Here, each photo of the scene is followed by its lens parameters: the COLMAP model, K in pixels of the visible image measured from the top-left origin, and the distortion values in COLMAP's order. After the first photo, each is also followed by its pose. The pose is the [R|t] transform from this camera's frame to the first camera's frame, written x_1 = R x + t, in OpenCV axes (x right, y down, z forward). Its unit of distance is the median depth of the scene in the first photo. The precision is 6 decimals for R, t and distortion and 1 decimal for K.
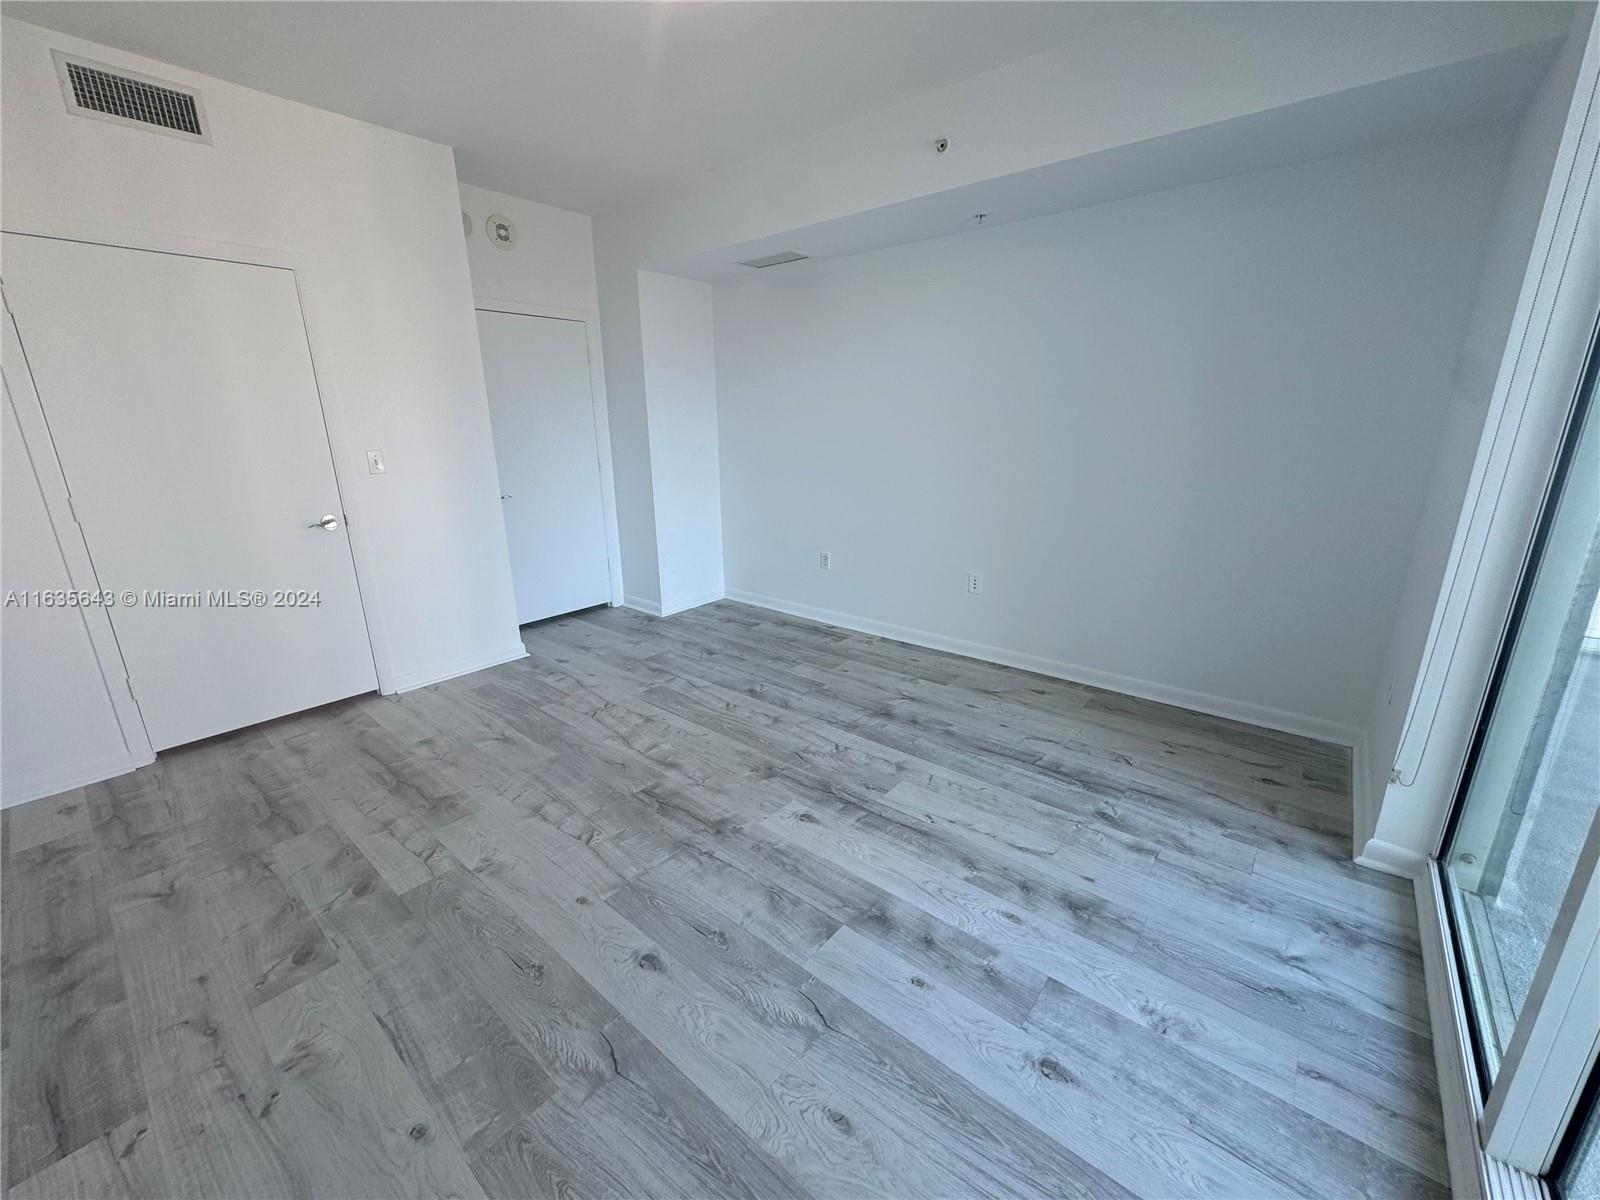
lens RADIAL K [[632.3, 0, 800.0], [0, 632.3, 600.0], [0, 0, 1]] dist [-0.001422, -0.000194]
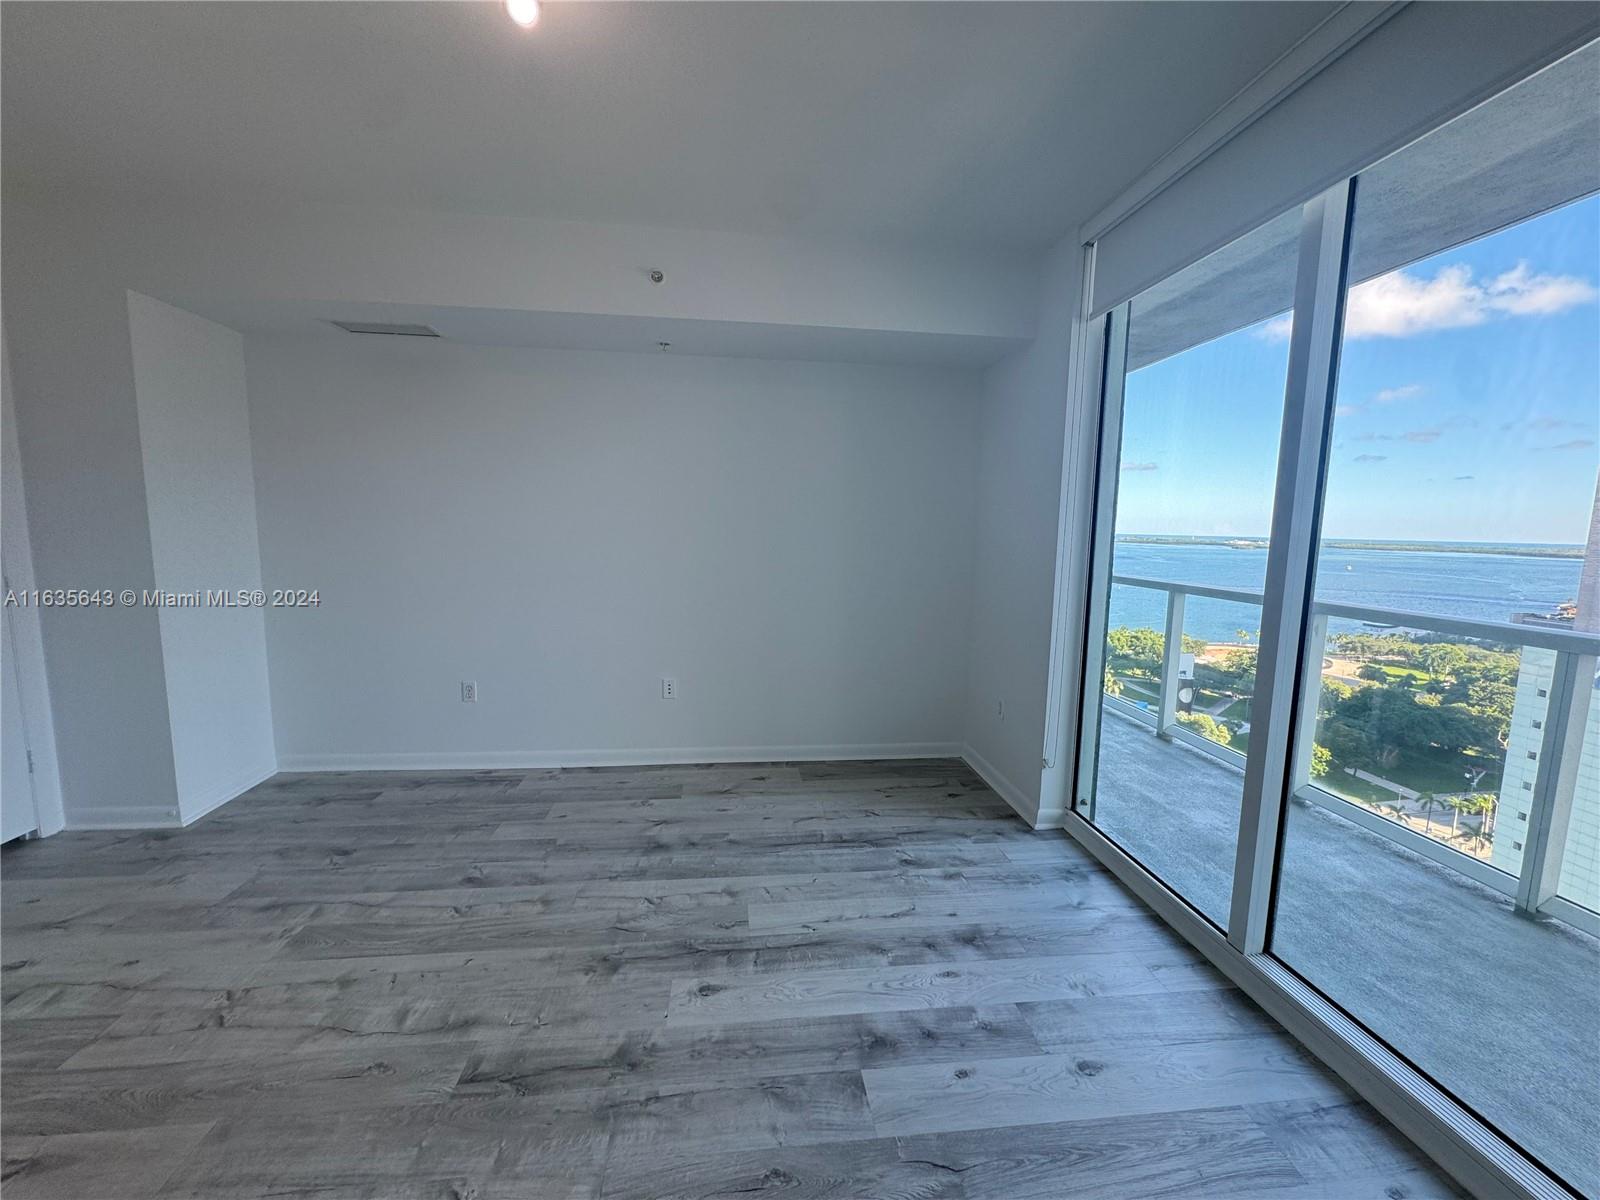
lens RADIAL K [[632.3, 0, 800.0], [0, 632.3, 600.0], [0, 0, 1]] dist [-0.001422, -0.000194]
pose [[0.694123, -0.061181, 0.717252, -0.419613], [0.171559, 0.981731, -0.082286, -0.067111], [-0.699114, 0.180168, 0.691939, 0.207911]]
